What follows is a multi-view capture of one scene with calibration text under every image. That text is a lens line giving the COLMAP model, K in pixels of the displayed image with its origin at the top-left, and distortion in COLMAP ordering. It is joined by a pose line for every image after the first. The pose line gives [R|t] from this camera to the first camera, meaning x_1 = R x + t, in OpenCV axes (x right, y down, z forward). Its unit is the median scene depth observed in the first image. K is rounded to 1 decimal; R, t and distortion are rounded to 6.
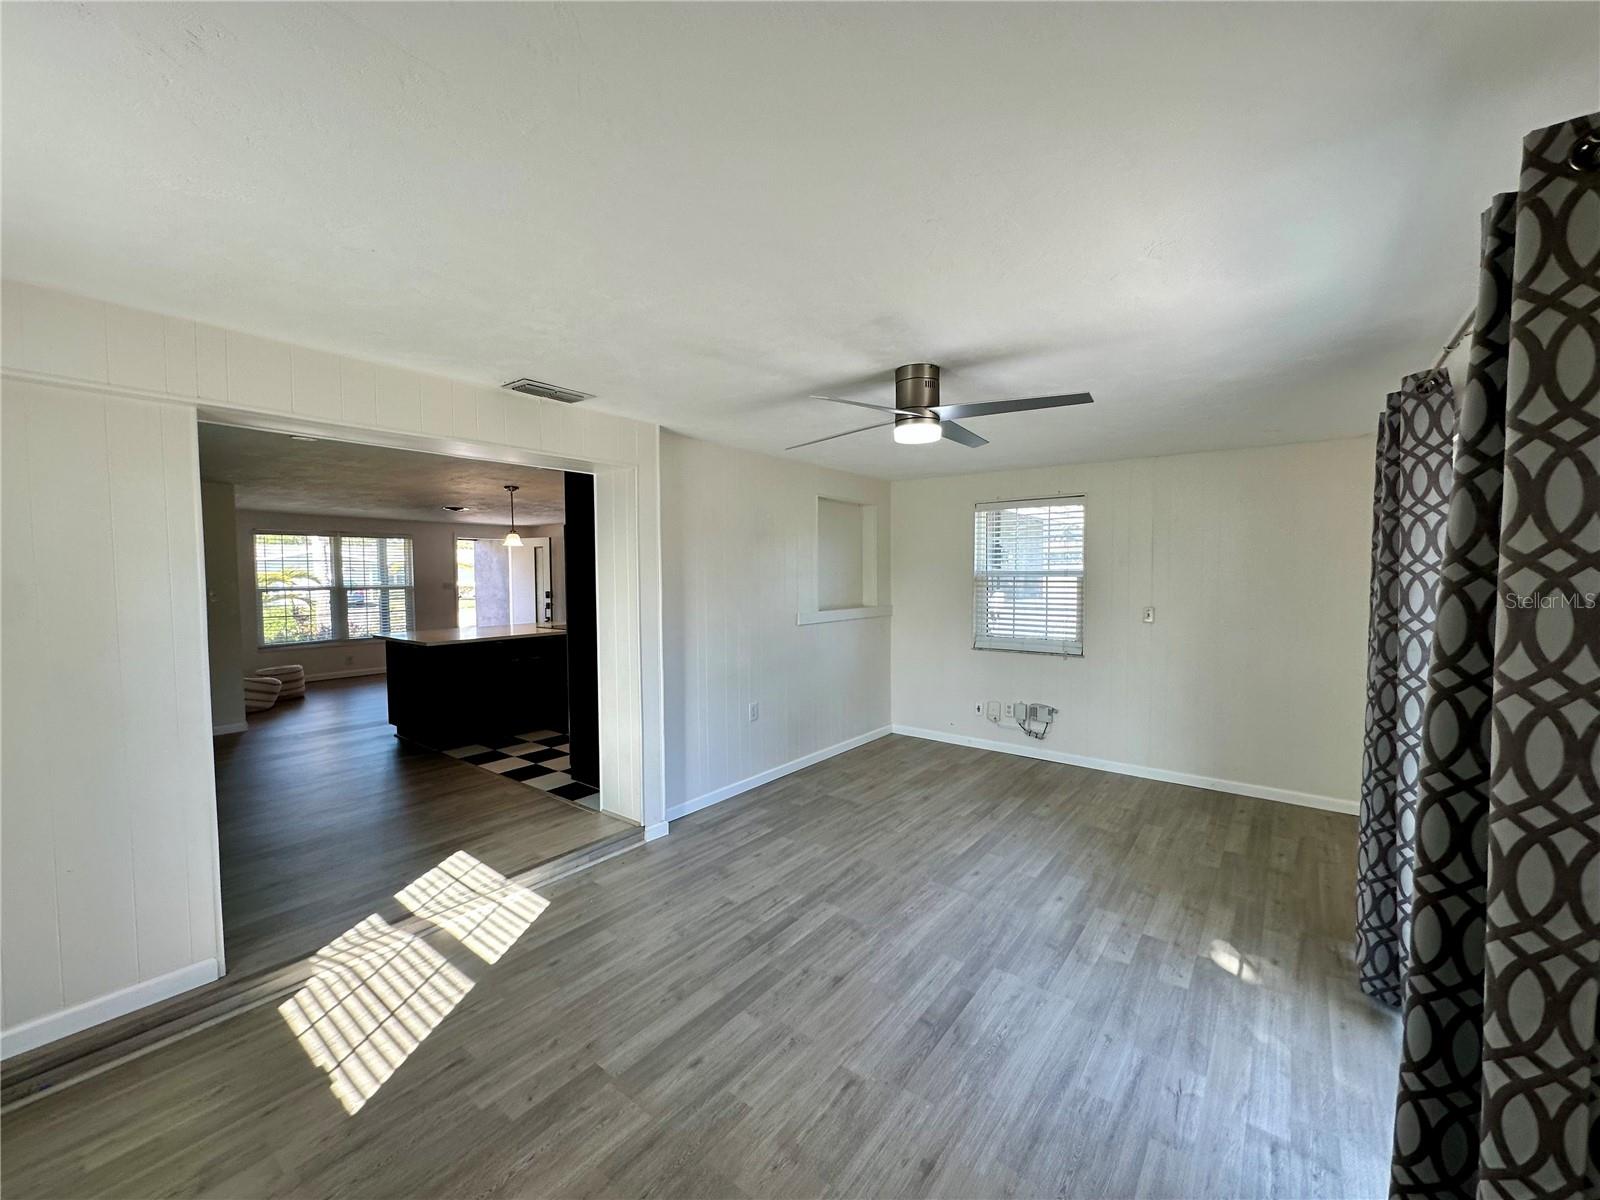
lens RADIAL K [[642.0, 0, 800.0], [0, 642.0, 600.0], [0, 0, 1]] dist [-0.001175, 0.000461]
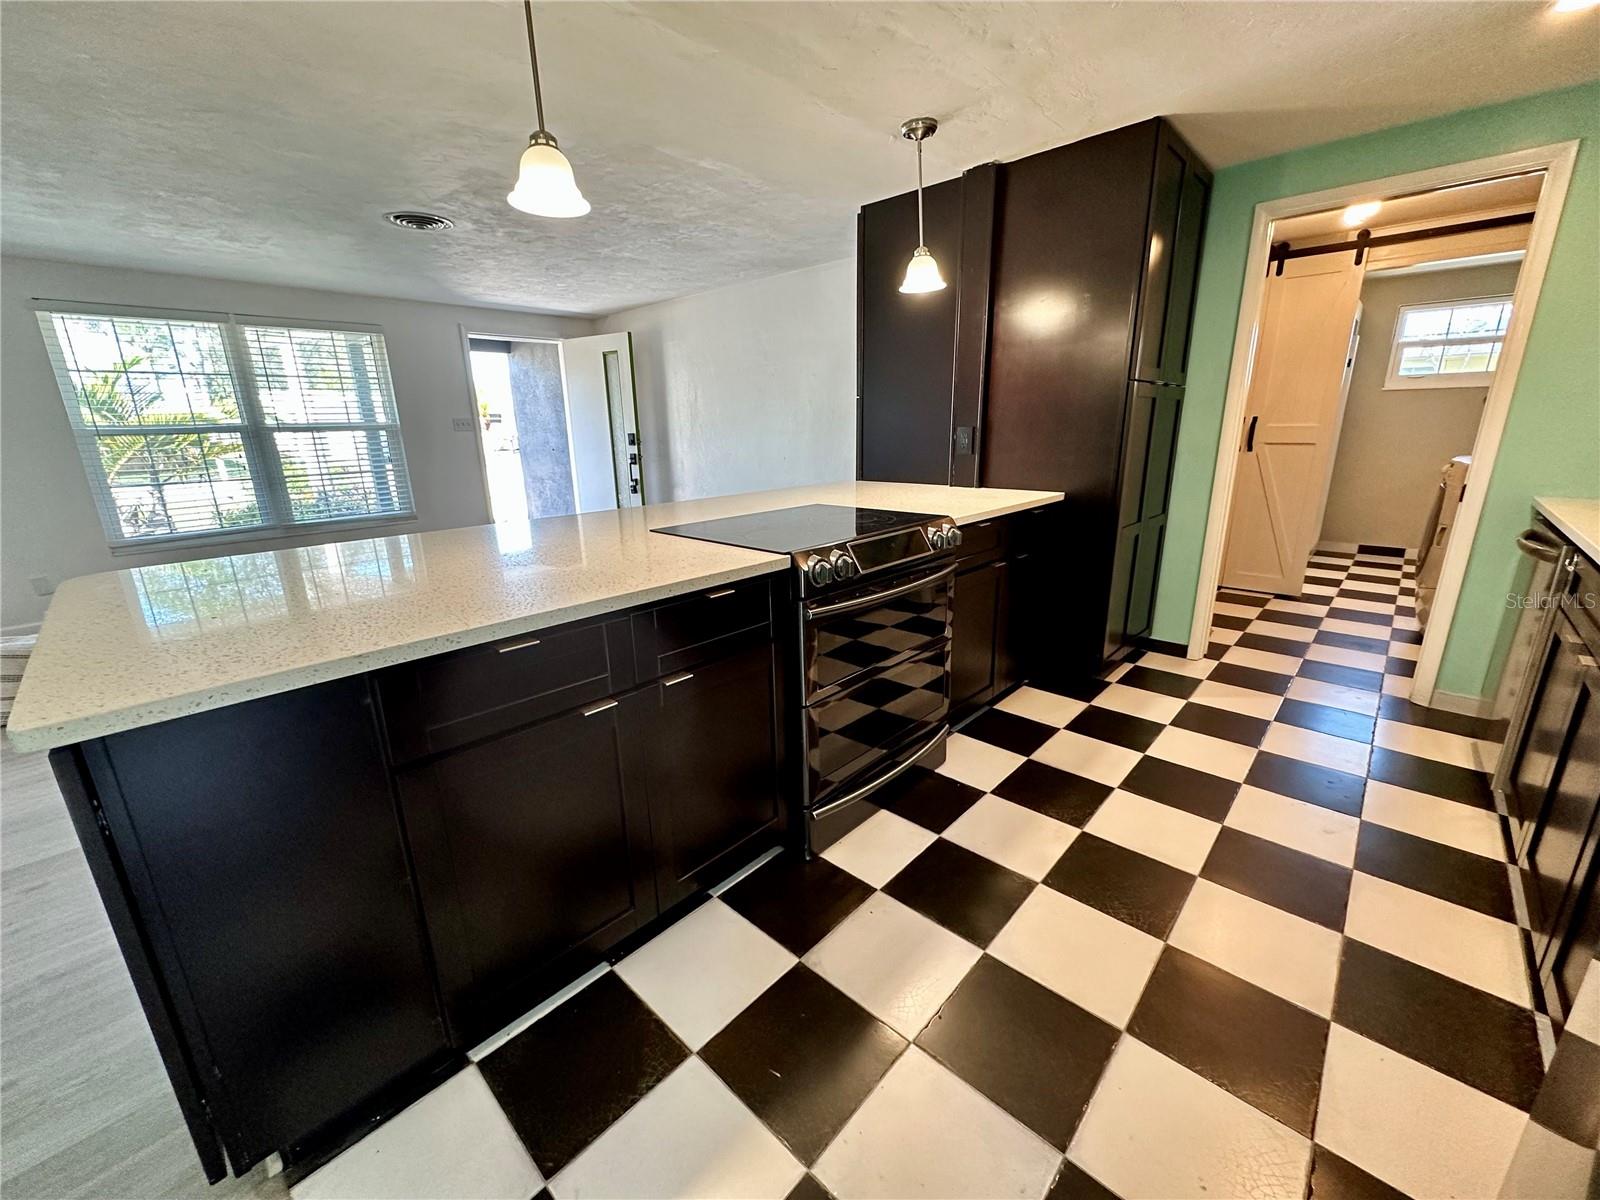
lens RADIAL K [[642.0, 0, 800.0], [0, 642.0, 600.0], [0, 0, 1]] dist [-0.001175, 0.000461]
pose [[0.995569, 0.012224, -0.093238, -0.206132], [0.009215, 0.974061, 0.226098, 0.003656], [0.093584, -0.225955, 0.969632, 0.465790]]
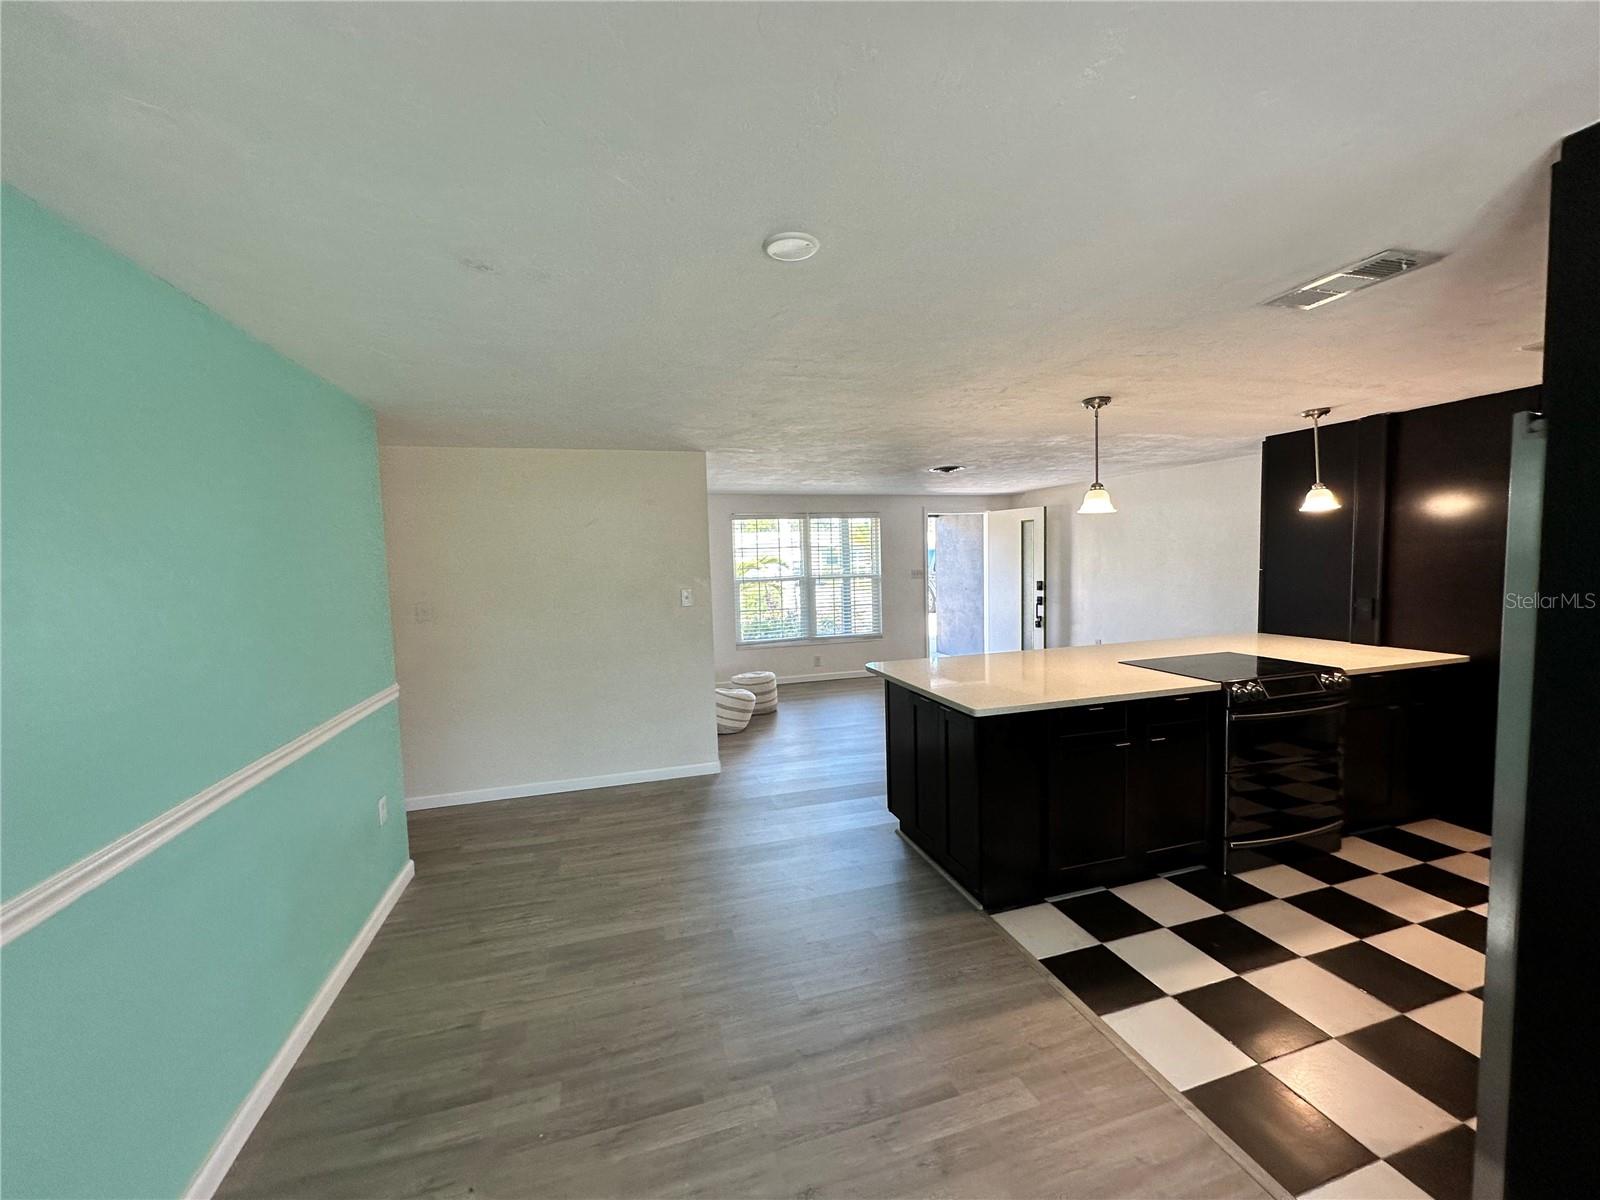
lens RADIAL K [[642.0, 0, 800.0], [0, 642.0, 600.0], [0, 0, 1]] dist [-0.001175, 0.000461]
pose [[0.817518, 0.024125, -0.575397, -0.213596], [-0.003053, 0.999290, 0.037561, -0.020033], [0.575895, -0.028950, 0.817011, 0.268434]]
